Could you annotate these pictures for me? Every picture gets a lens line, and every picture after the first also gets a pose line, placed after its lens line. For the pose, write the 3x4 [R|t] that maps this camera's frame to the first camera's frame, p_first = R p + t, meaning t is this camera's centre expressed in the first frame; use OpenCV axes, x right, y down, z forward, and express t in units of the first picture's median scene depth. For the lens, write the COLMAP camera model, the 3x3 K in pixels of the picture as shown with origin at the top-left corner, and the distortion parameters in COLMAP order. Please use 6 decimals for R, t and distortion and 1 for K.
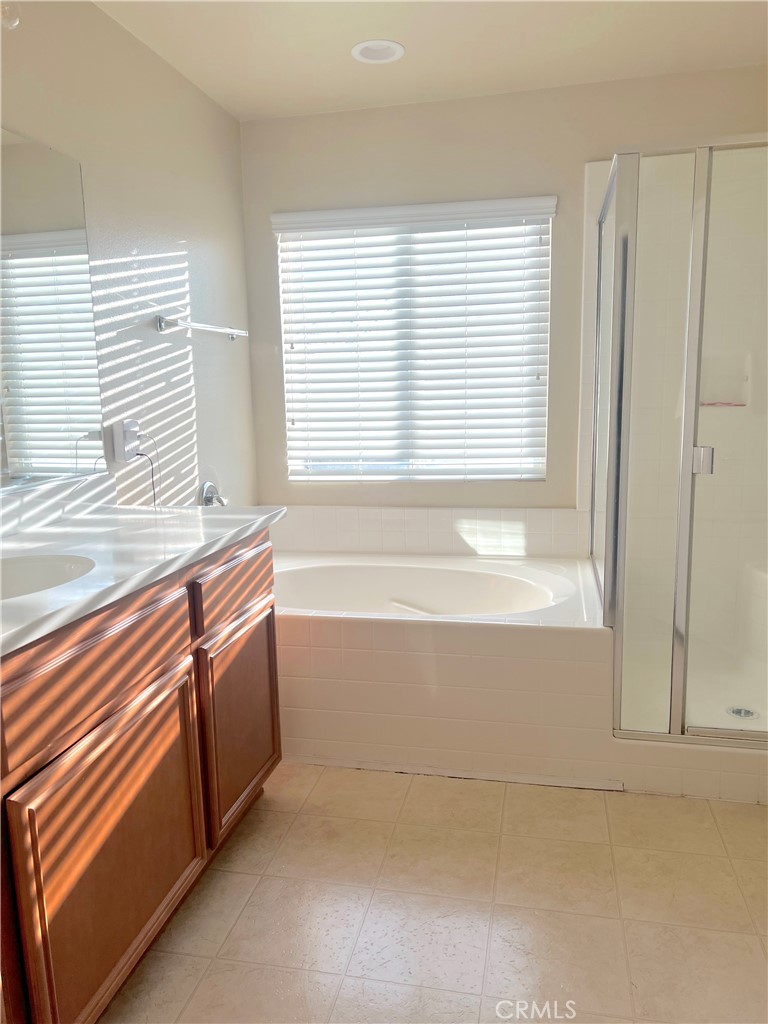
lens RADIAL K [[765.3, 0, 388.1], [0, 765.3, 511.4], [0, 0, 1]] dist [0.036903, -0.019783]
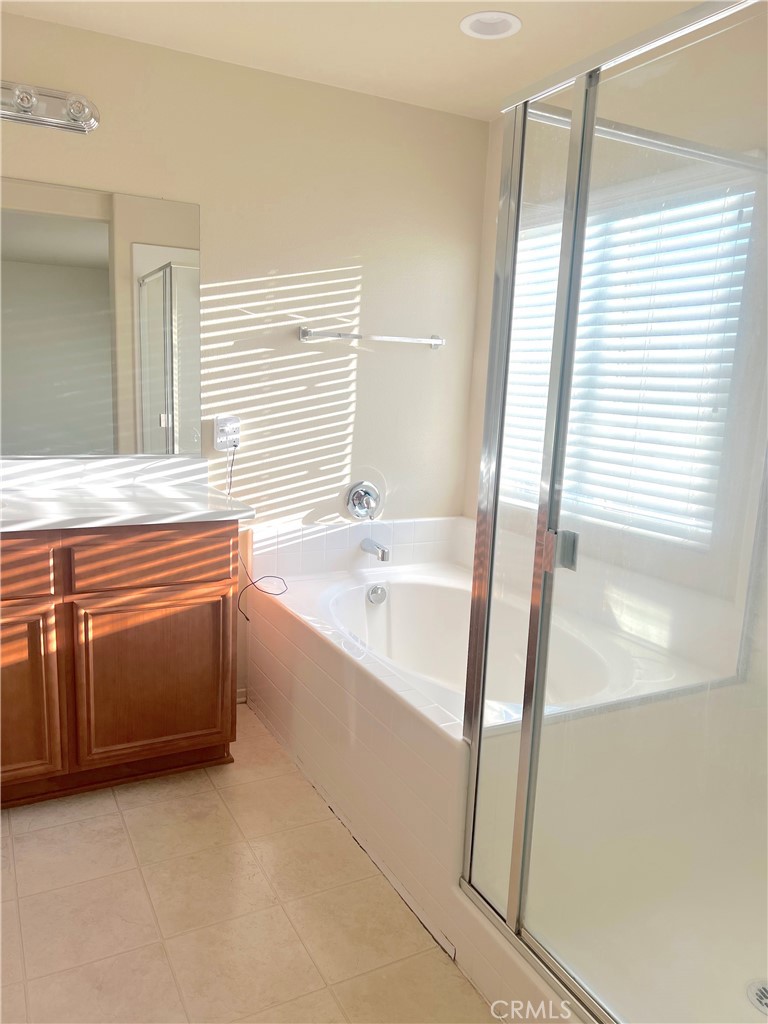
lens RADIAL K [[765.3, 0, 386.0], [0, 765.3, 515.8], [0, 0, 1]] dist [0.036903, -0.019783]
pose [[0.645903, 0.184431, -0.740807, 0.641579], [-0.175432, 0.980269, 0.091090, -0.105107], [0.742990, 0.071126, 0.665513, 0.356400]]
